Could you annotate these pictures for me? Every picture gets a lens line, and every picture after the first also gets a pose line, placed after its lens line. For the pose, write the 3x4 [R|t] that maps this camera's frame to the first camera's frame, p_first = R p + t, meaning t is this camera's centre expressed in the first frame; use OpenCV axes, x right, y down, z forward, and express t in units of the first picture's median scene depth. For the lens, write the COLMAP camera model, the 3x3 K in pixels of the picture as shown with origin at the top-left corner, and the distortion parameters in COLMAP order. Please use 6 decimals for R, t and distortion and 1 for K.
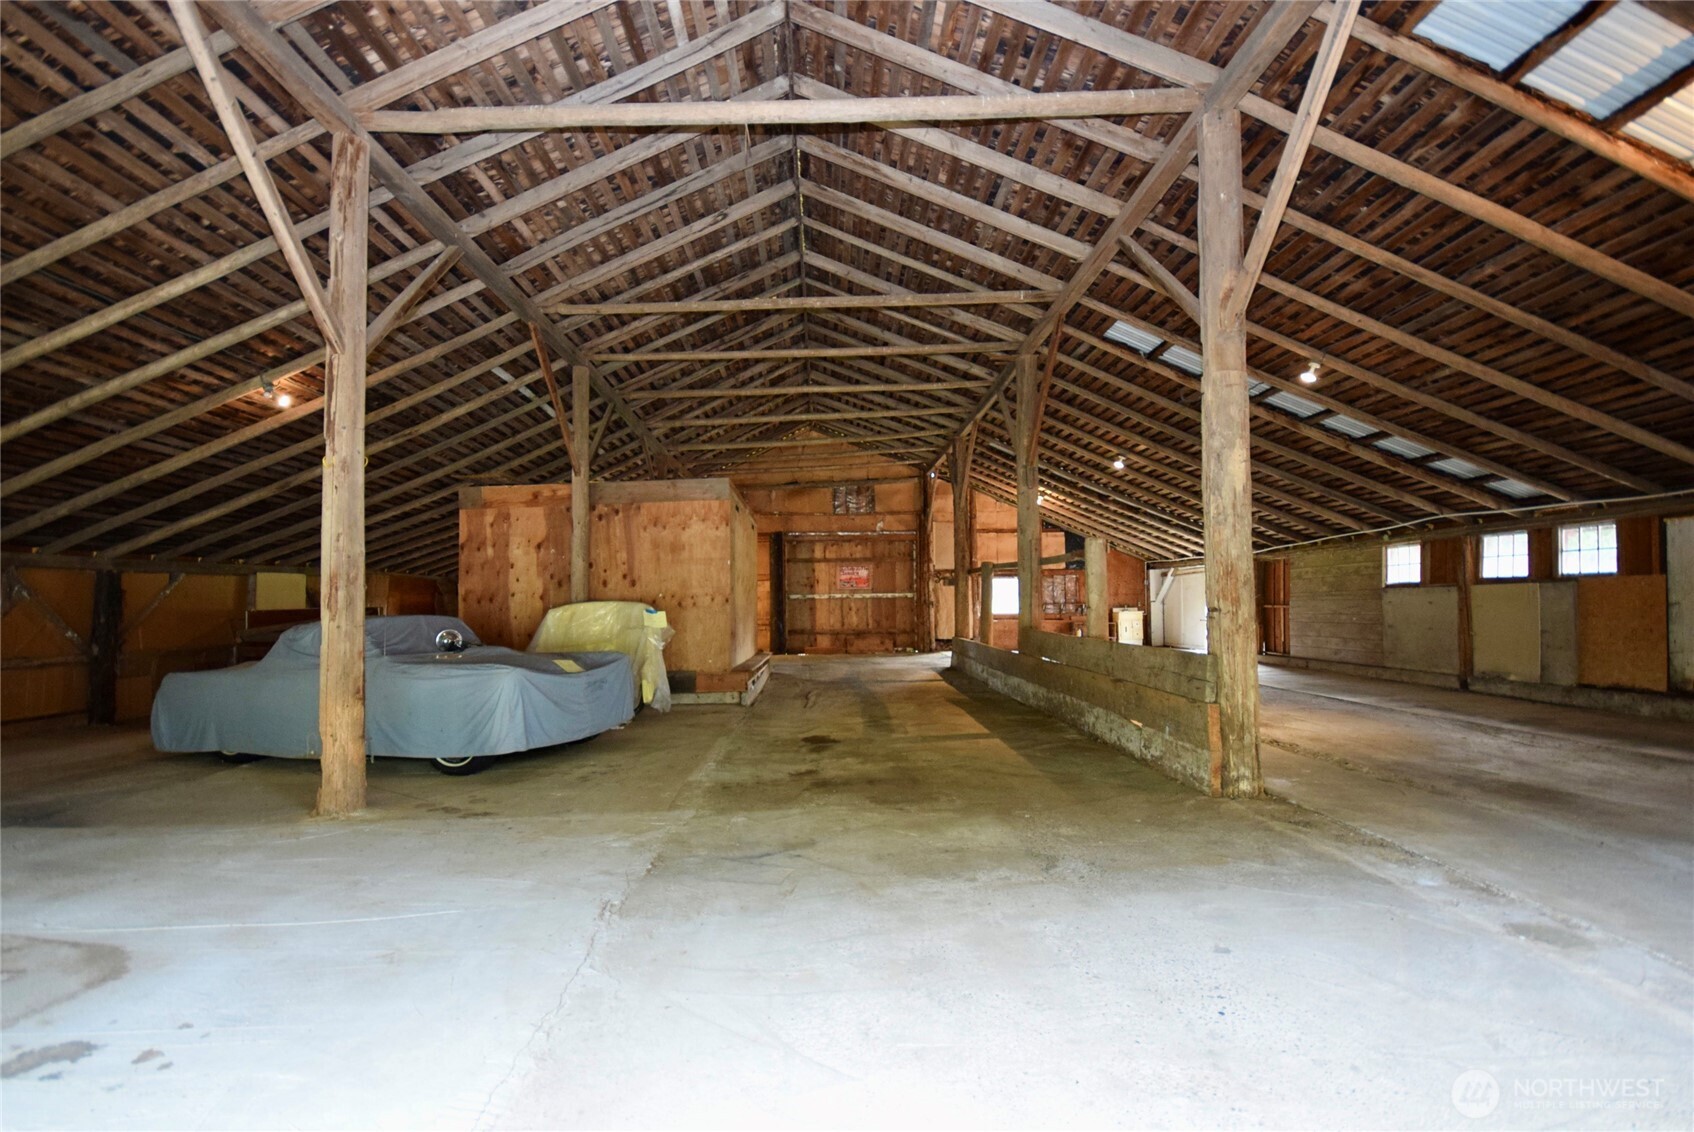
lens RADIAL K [[755.9, 0, 844.6], [0, 755.9, 573.7], [0, 0, 1]] dist [0.008567, -0.008966]
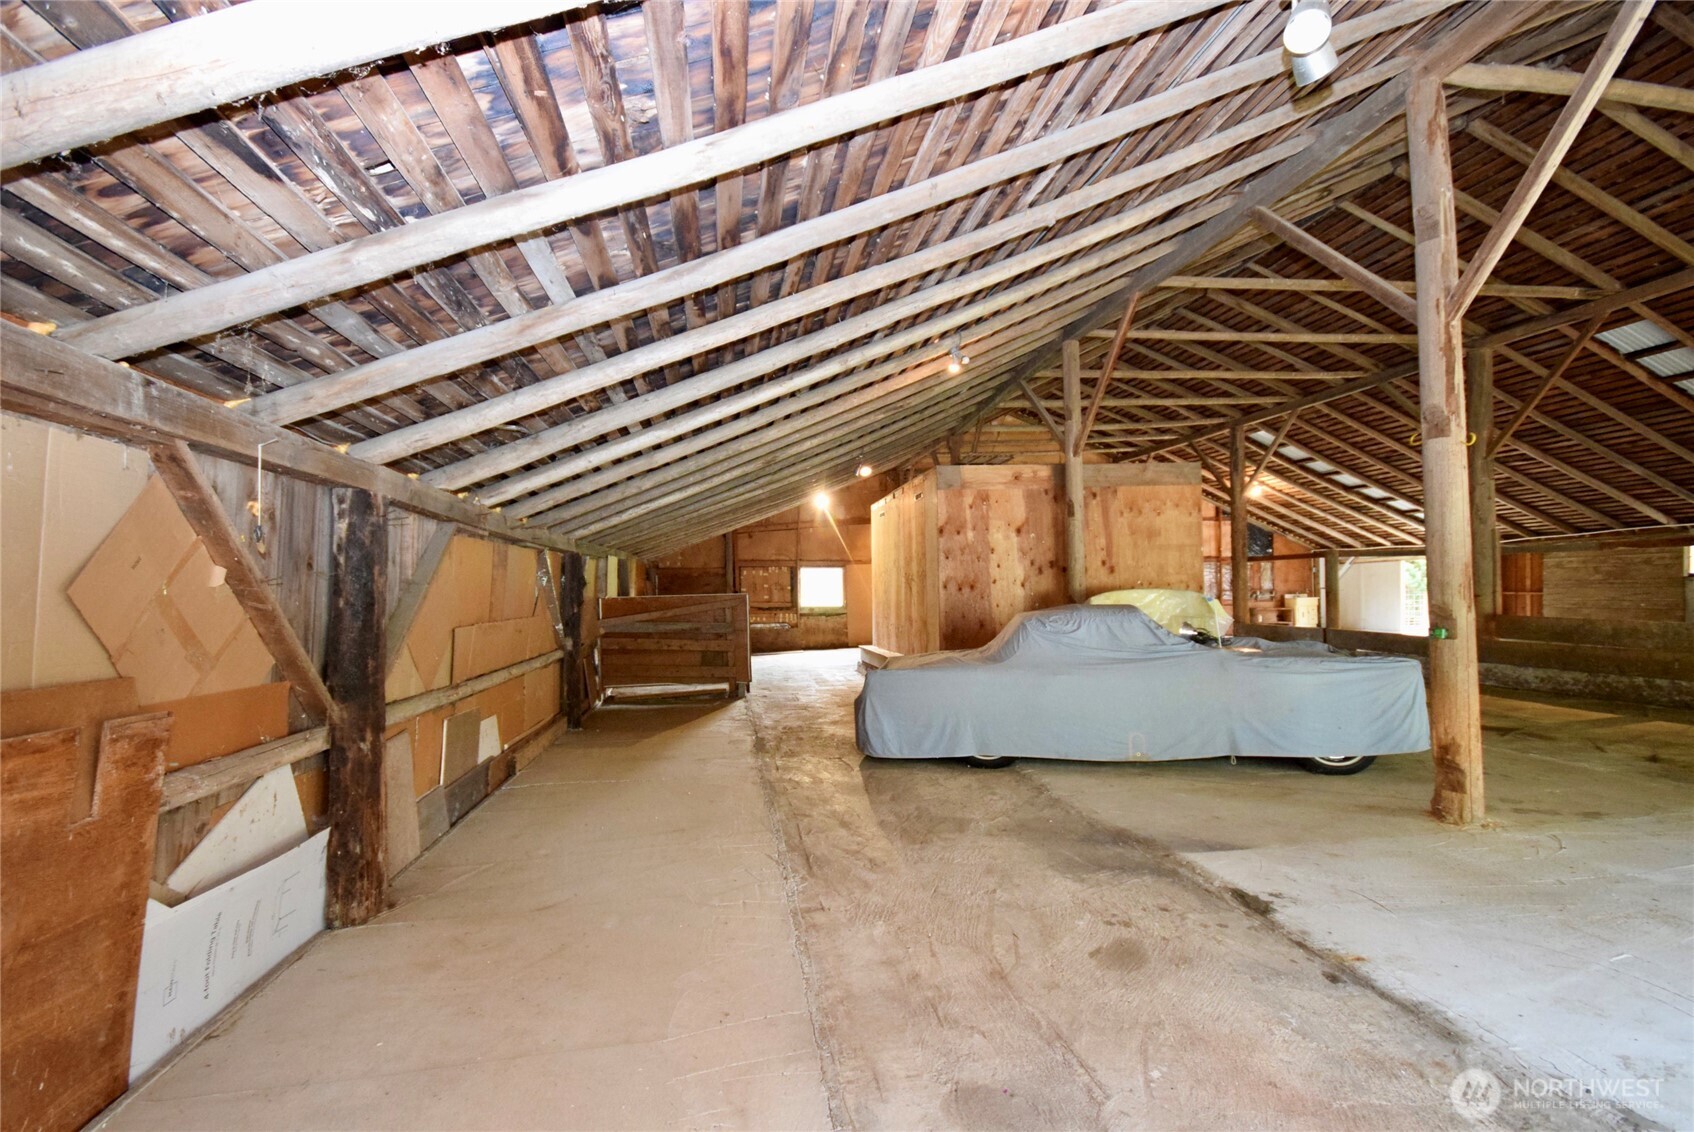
lens RADIAL K [[755.9, 0, 847.4], [0, 755.9, 567.5], [0, 0, 1]] dist [0.008567, -0.008966]
pose [[0.991007, 0.004965, 0.133718, -0.736966], [-0.006504, 0.999917, 0.011077, 0.001047], [-0.133652, -0.011848, 0.990957, 0.093446]]
